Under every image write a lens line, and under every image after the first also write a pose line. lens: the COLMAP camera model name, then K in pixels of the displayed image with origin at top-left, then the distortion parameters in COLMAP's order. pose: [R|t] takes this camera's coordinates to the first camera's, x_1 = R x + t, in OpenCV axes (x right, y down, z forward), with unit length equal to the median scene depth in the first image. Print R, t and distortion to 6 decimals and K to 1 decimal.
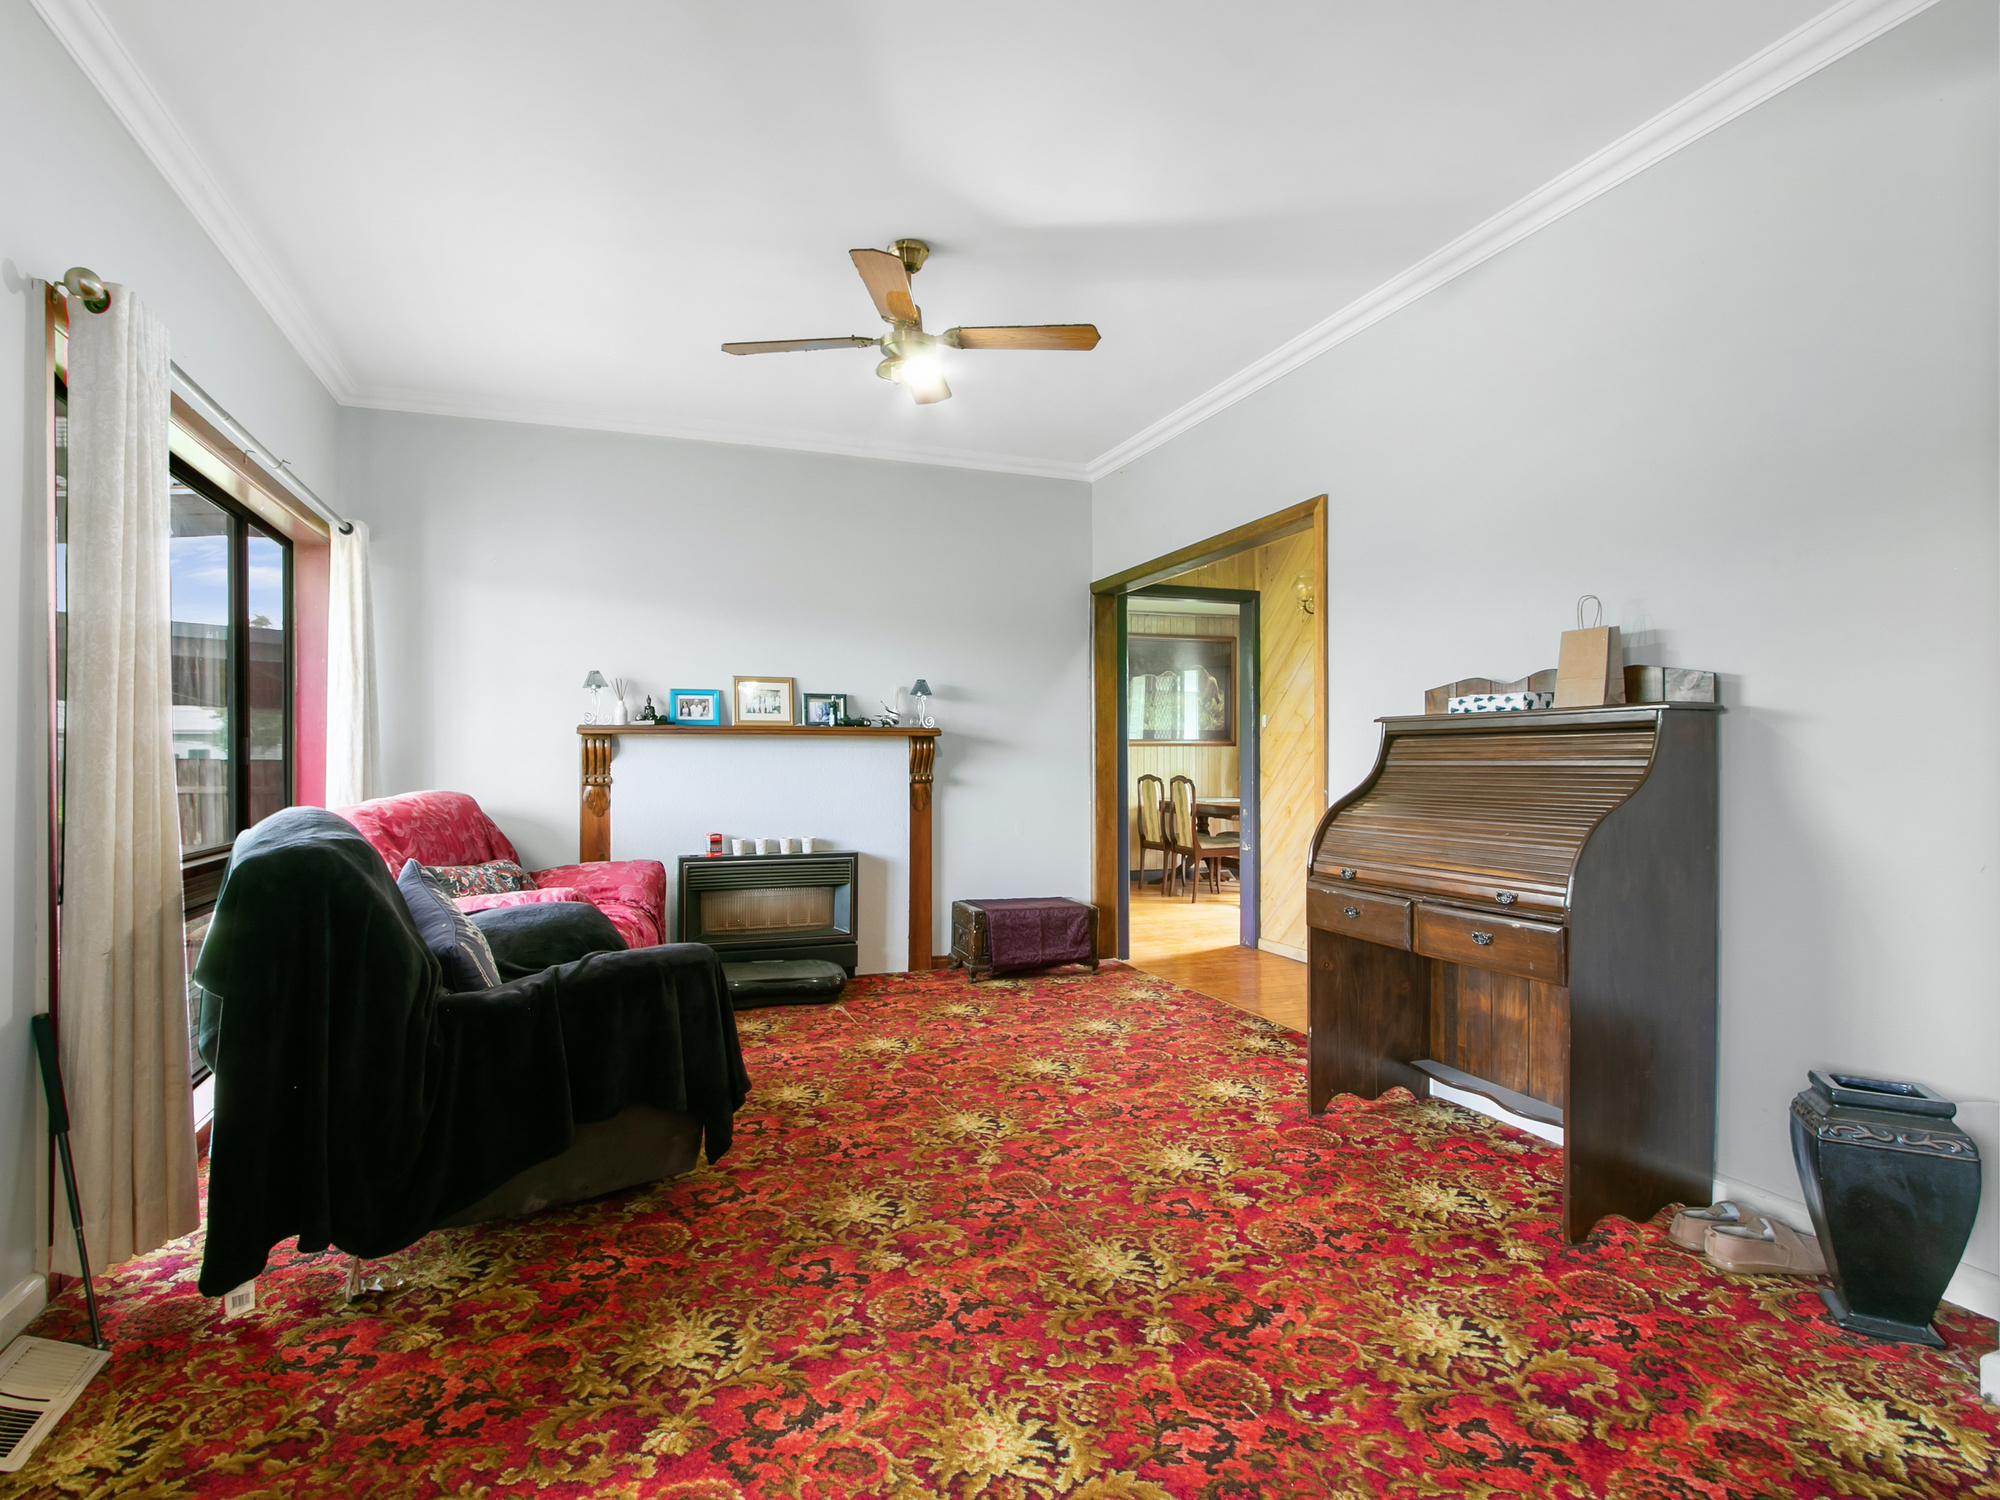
lens RADIAL K [[1010.7, 0, 967.1], [0, 1010.7, 752.6], [0, 0, 1]] dist [0.006913, -0.001832]
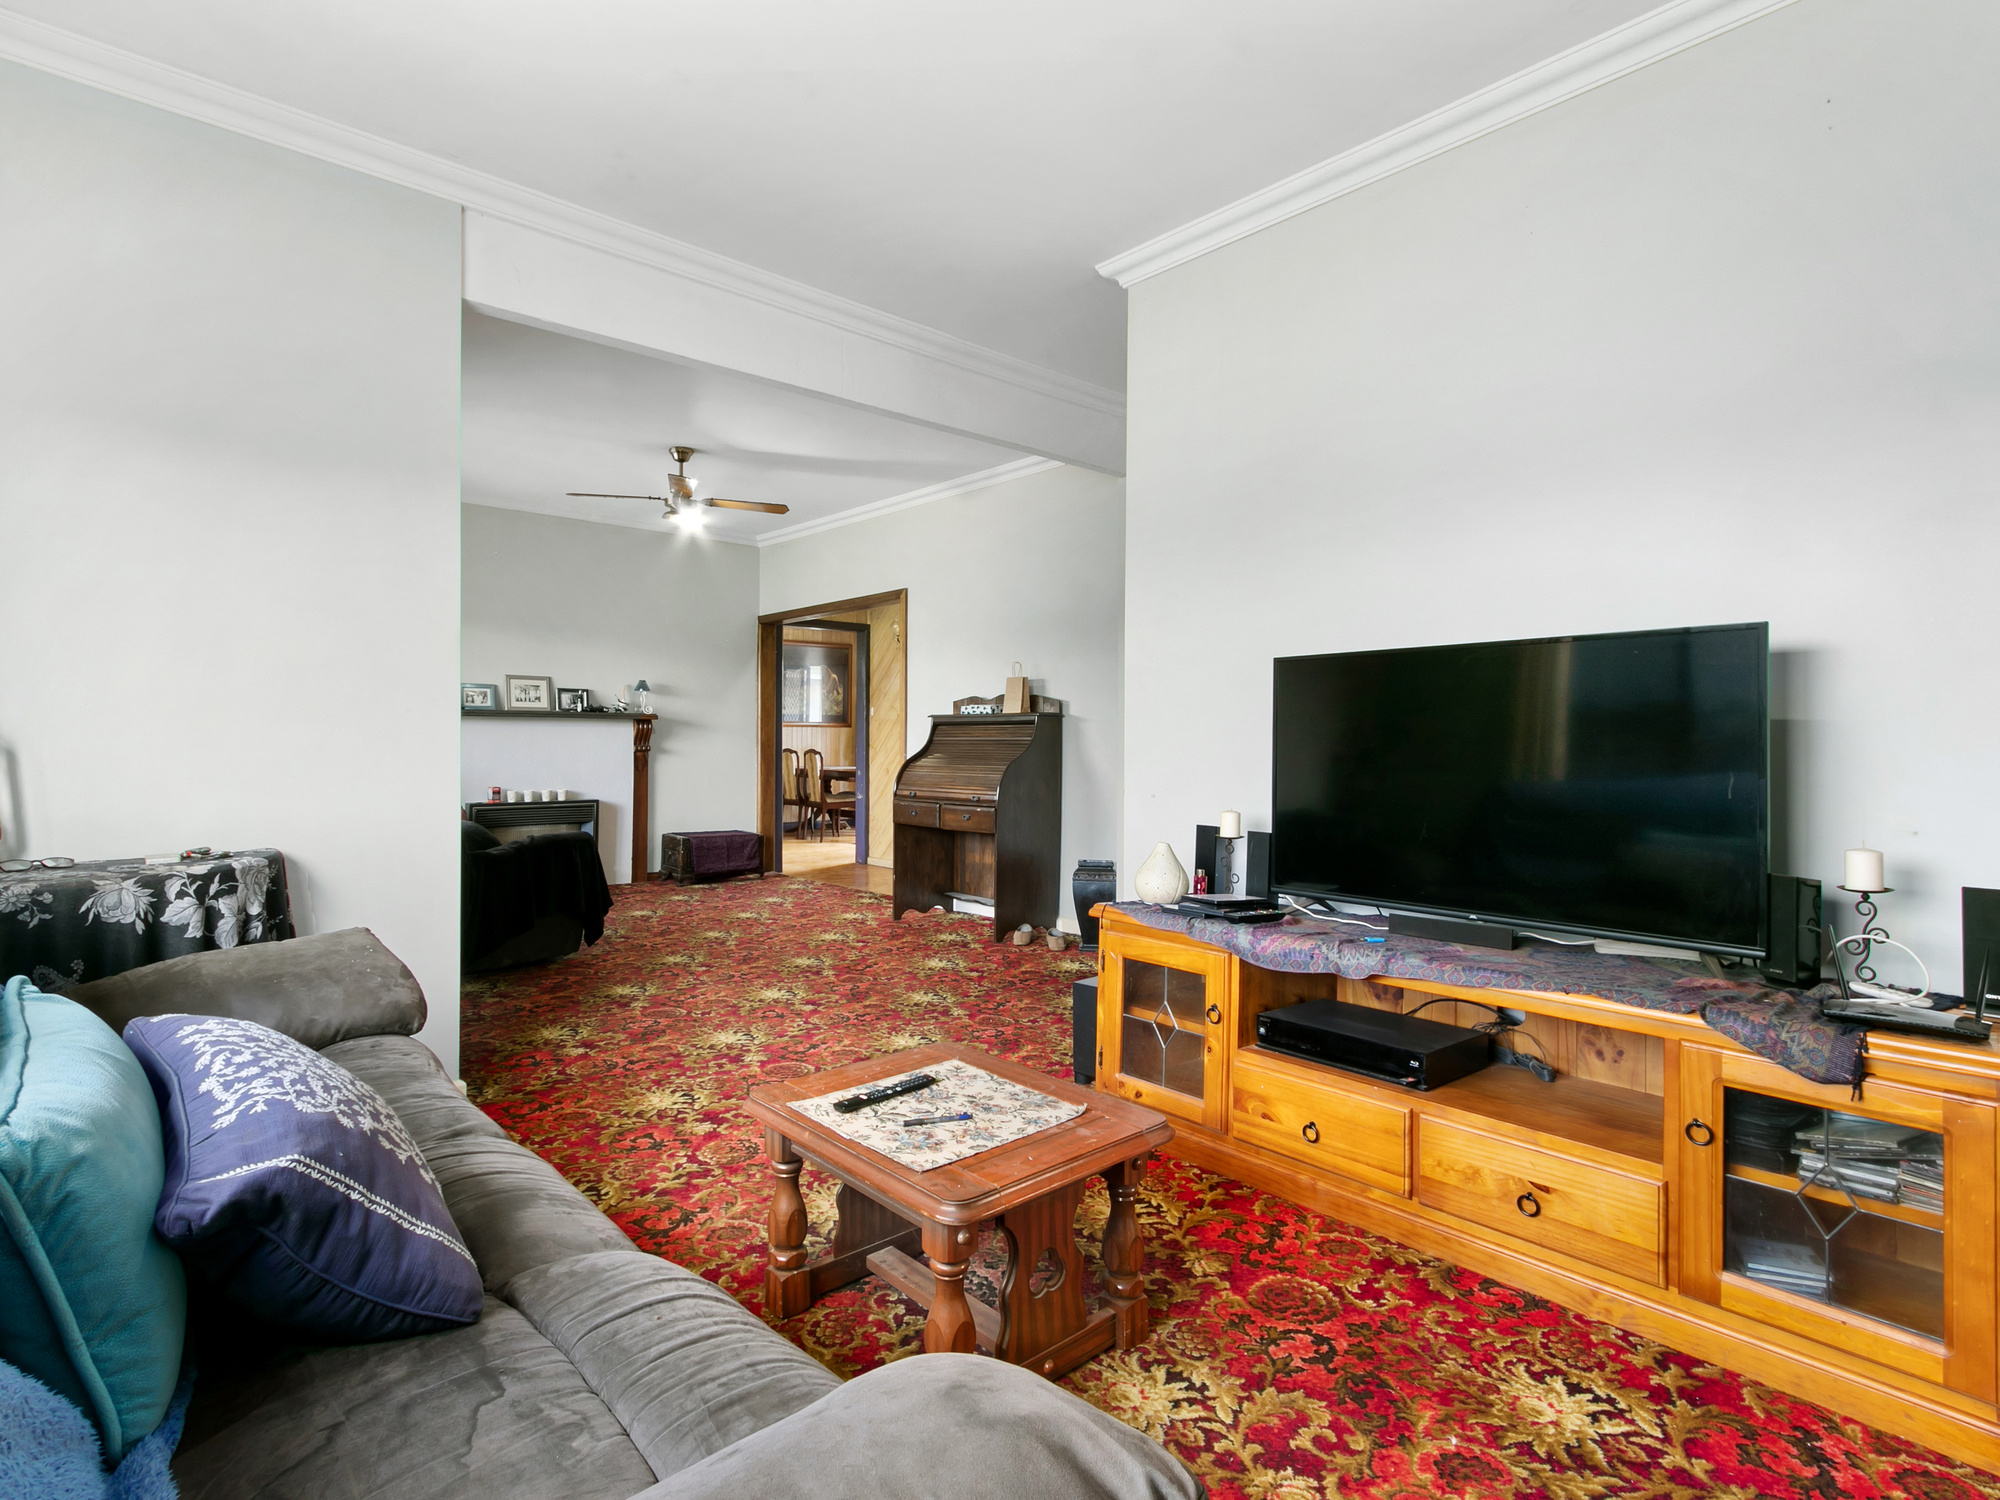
lens RADIAL K [[1010.7, 0, 995.4], [0, 1010.7, 740.4], [0, 0, 1]] dist [0.006913, -0.001832]
pose [[0.918051, 0.005021, 0.396431, -0.158785], [-0.008291, 0.999944, 0.006536, 0.000127], [-0.396376, -0.009287, 0.918041, -0.538075]]
